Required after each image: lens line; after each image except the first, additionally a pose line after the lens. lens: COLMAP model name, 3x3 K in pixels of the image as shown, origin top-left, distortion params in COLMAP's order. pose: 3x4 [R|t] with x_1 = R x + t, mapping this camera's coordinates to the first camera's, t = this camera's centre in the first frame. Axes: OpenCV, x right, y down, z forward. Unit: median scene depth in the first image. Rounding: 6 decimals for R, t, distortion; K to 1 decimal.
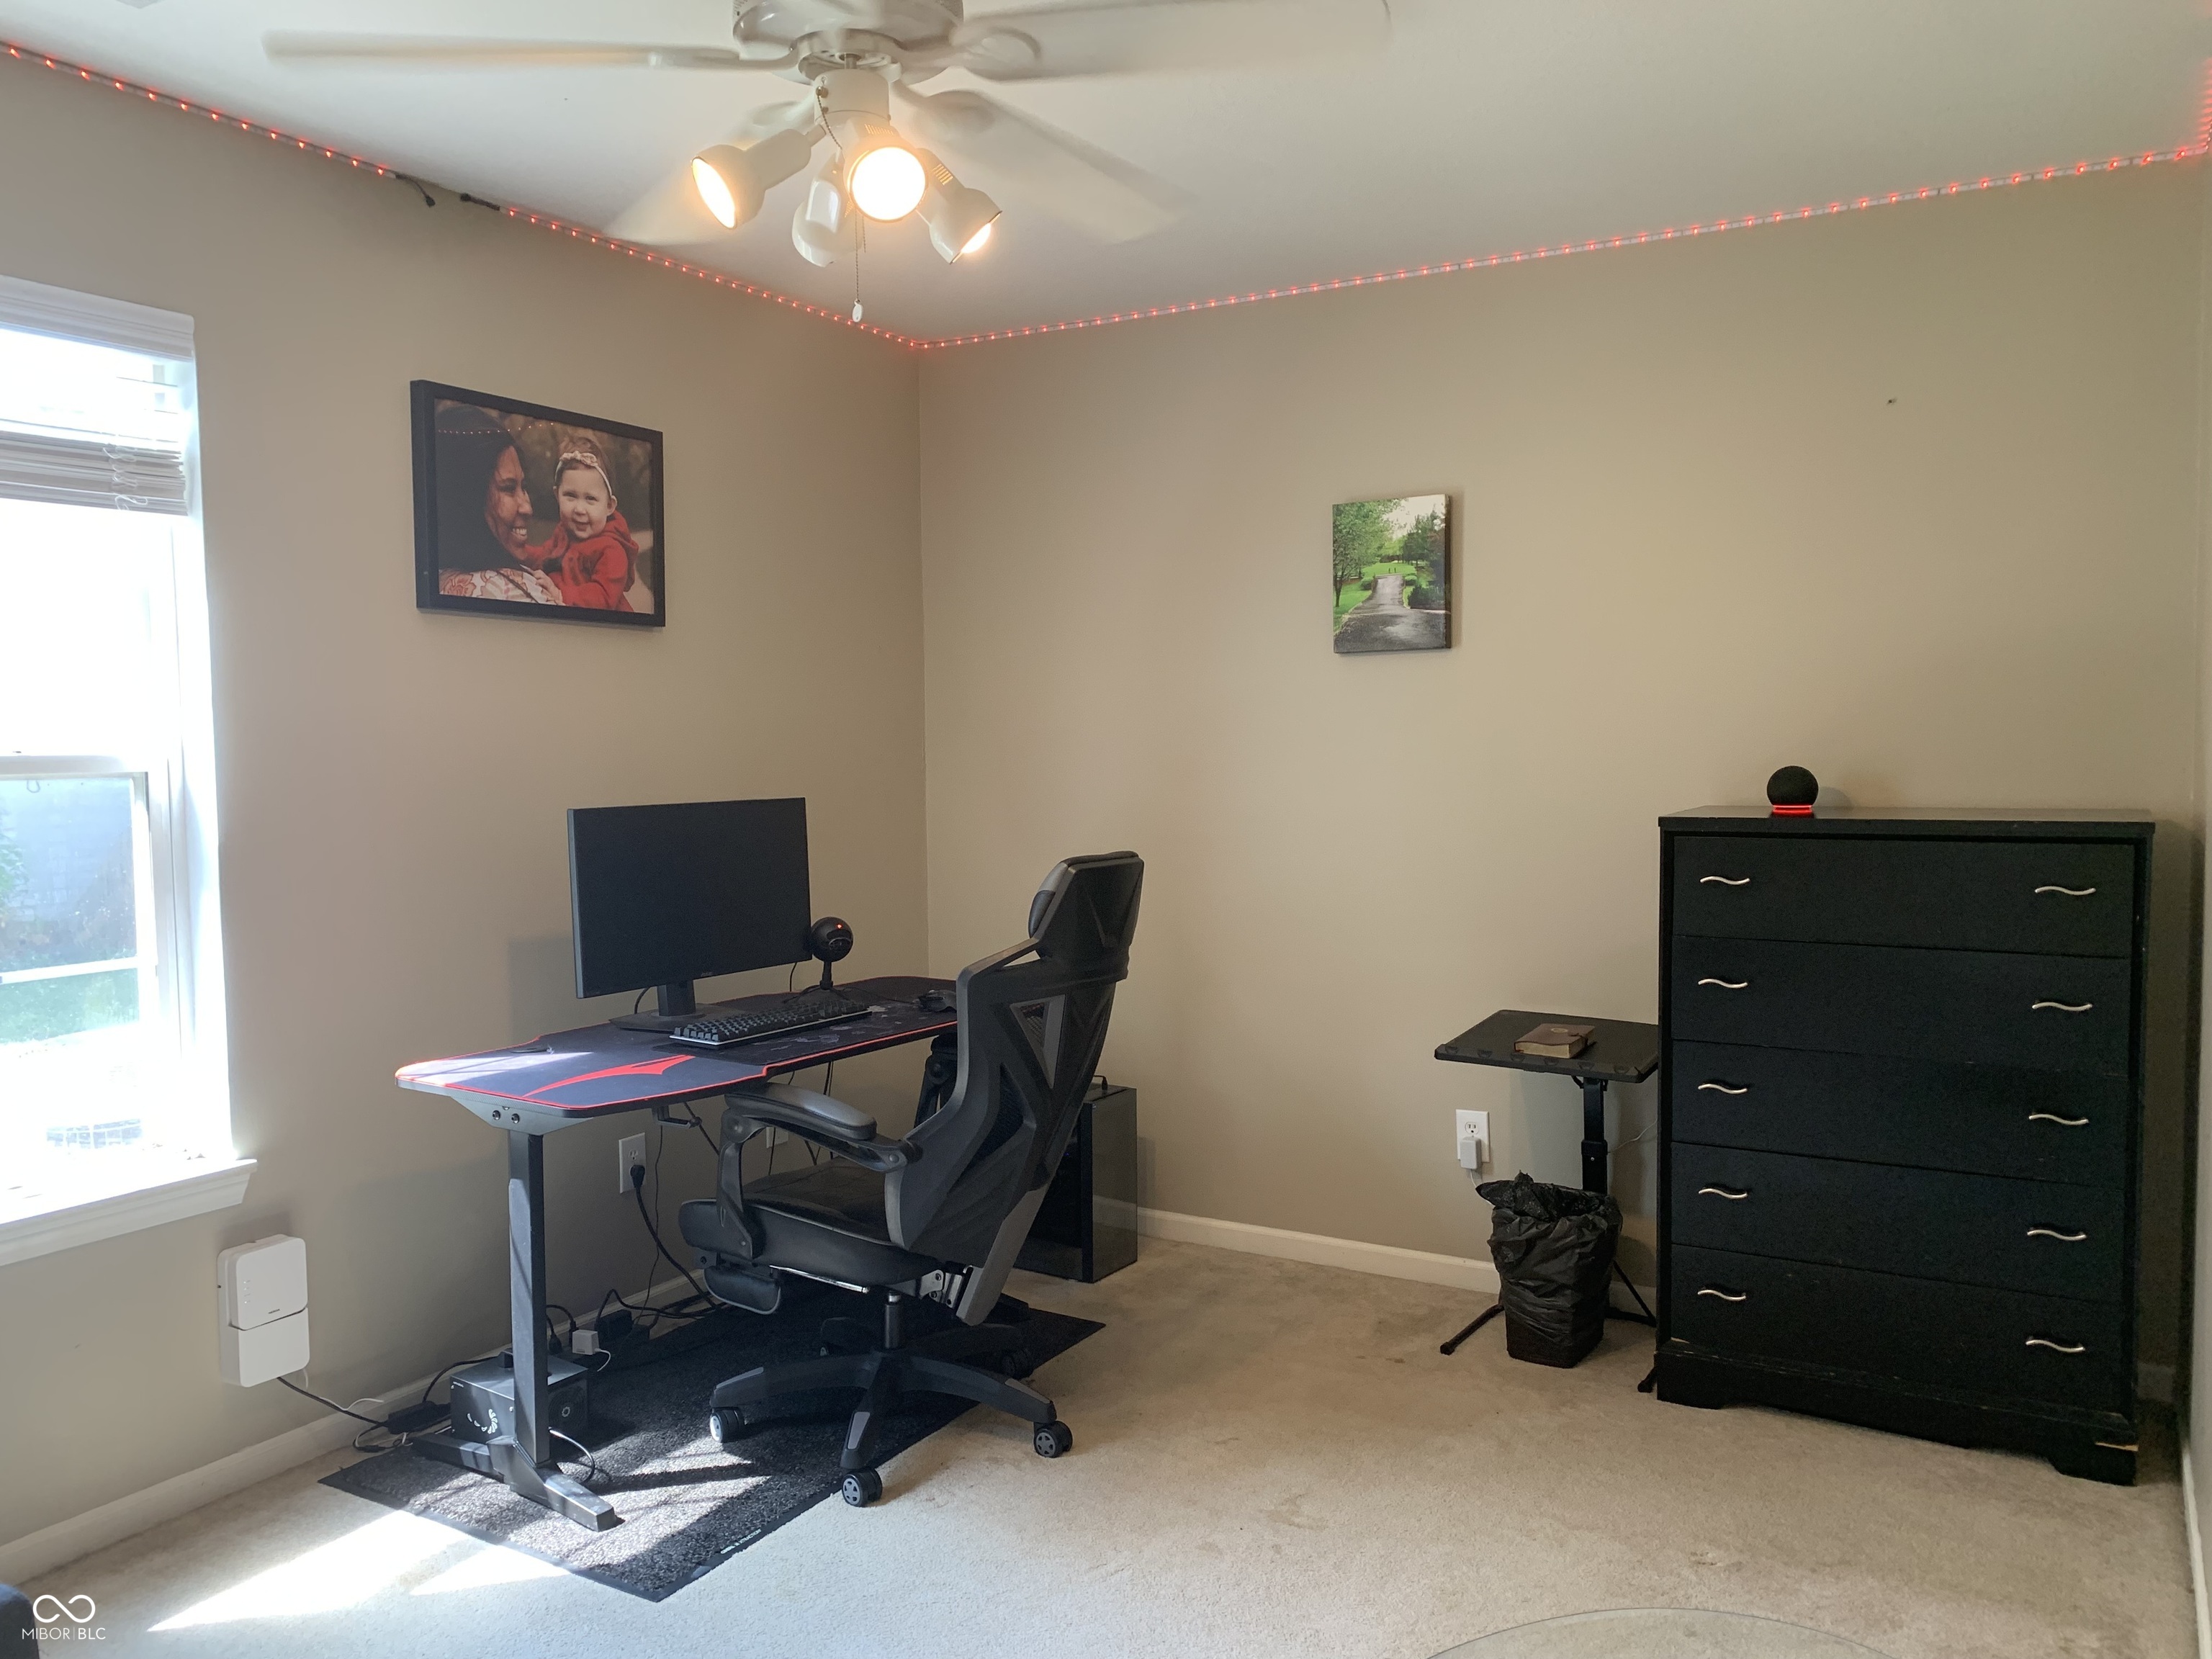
lens RADIAL K [[1698.2, 0, 1107.9], [0, 1698.2, 832.5], [0, 0, 1]] dist [0.099257, -0.163964]
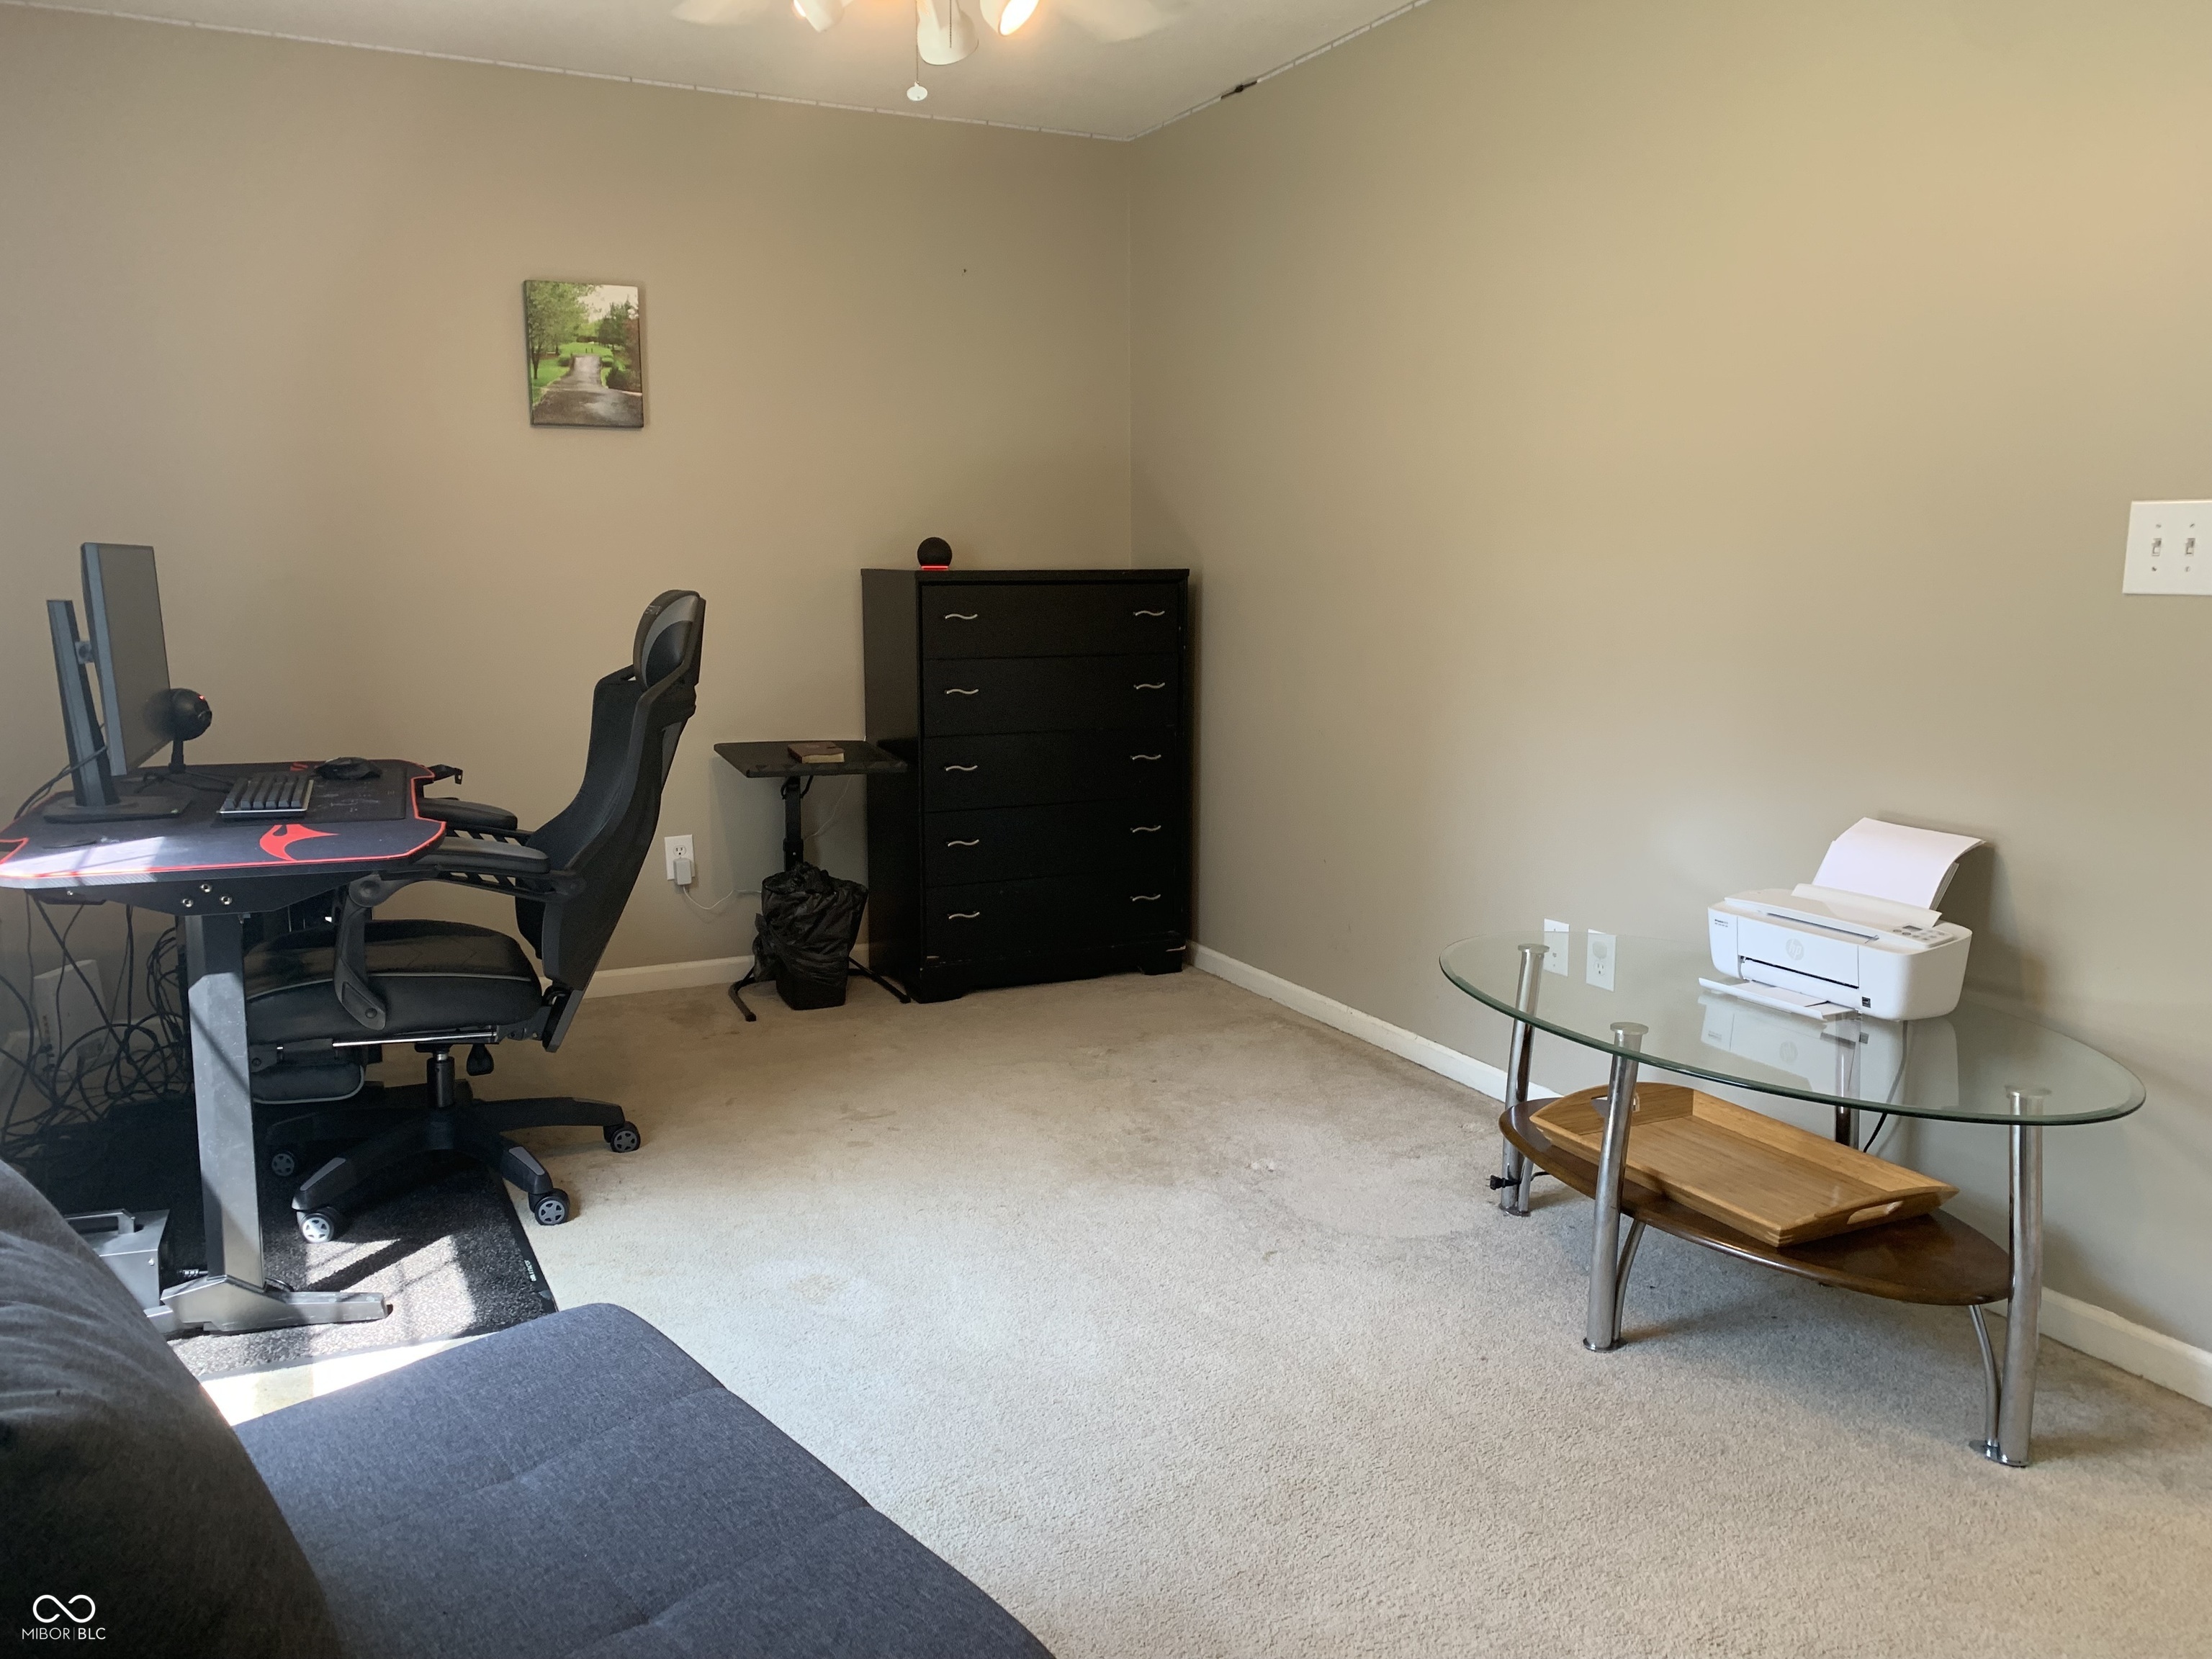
lens RADIAL K [[1715.3, 0, 1106.4], [0, 1715.3, 824.3], [0, 0, 1]] dist [0.013451, -0.004505]
pose [[0.537060, -0.115381, 0.835616, -0.613418], [0.038953, 0.992937, 0.112068, 0.036368], [-0.842644, -0.027637, 0.537761, 0.127271]]
